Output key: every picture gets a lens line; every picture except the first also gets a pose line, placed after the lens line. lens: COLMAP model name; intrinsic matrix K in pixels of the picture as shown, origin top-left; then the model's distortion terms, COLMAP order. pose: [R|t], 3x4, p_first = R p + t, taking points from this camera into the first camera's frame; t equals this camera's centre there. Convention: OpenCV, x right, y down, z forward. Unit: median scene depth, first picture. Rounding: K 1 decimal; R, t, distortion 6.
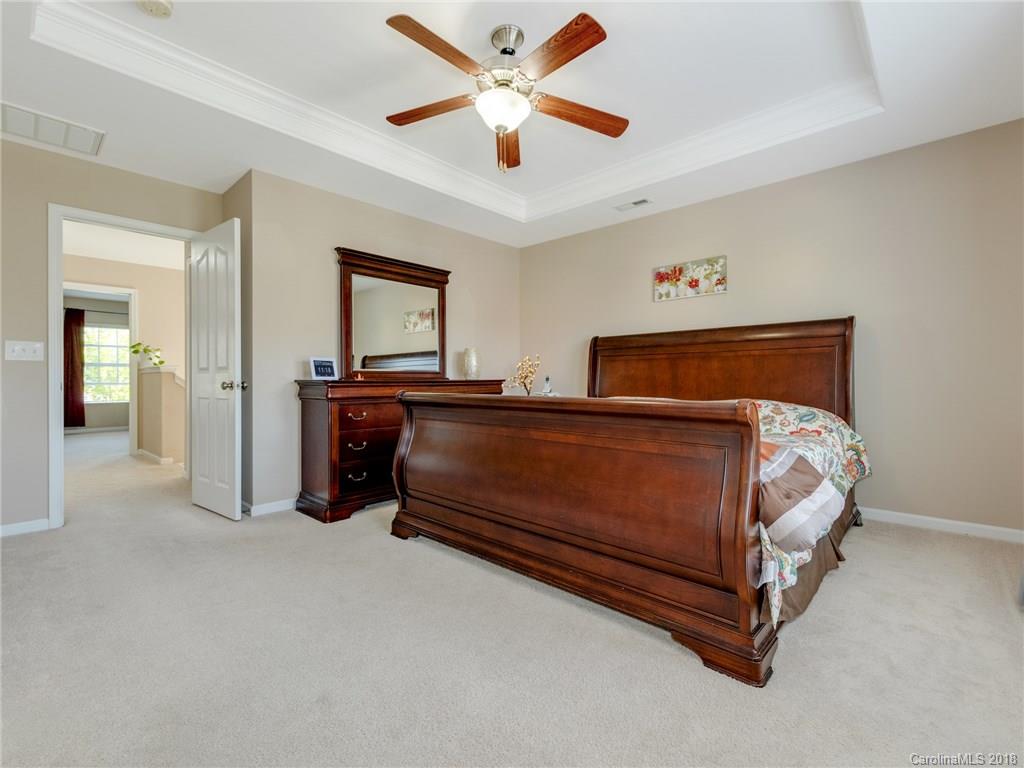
lens RADIAL K [[453.8, 0, 493.2], [0, 453.8, 381.1], [0, 0, 1]] dist [0.001947, -0.000069]
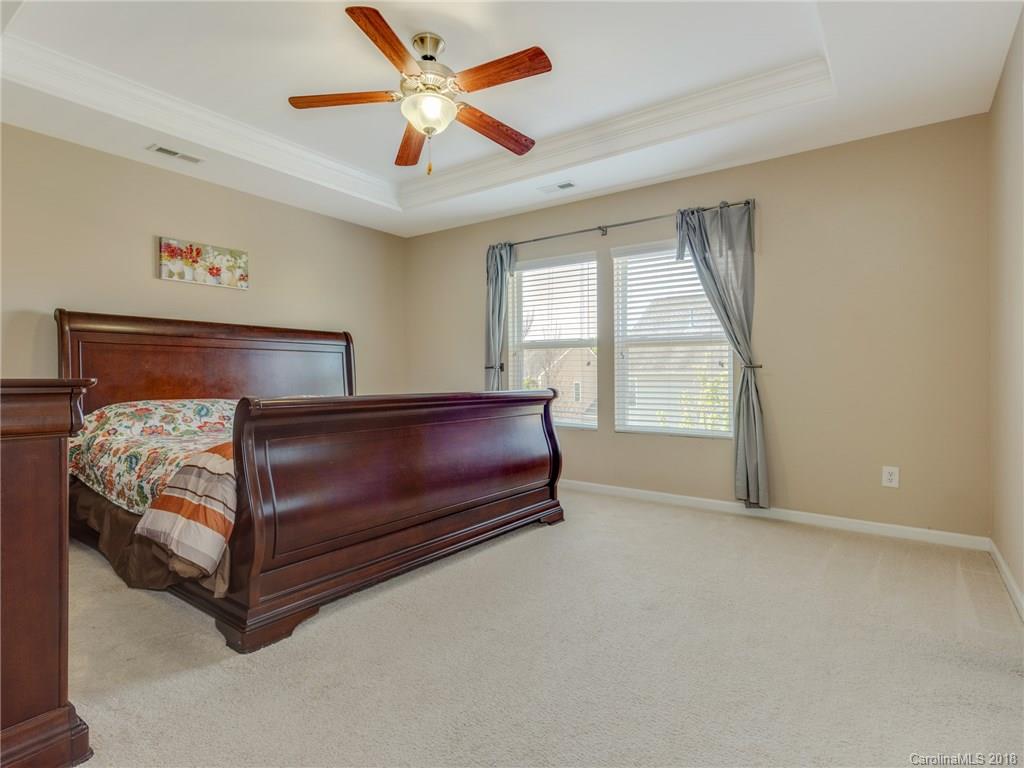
lens RADIAL K [[532.9, 0, 492.4], [0, 532.9, 390.3], [0, 0, 1]] dist [0.003863, 0.000062]
pose [[-0.138358, -0.023628, 0.990100, -0.696204], [0.008326, 0.999652, 0.025019, -0.000202], [-0.990347, 0.011705, -0.138113, 0.605050]]
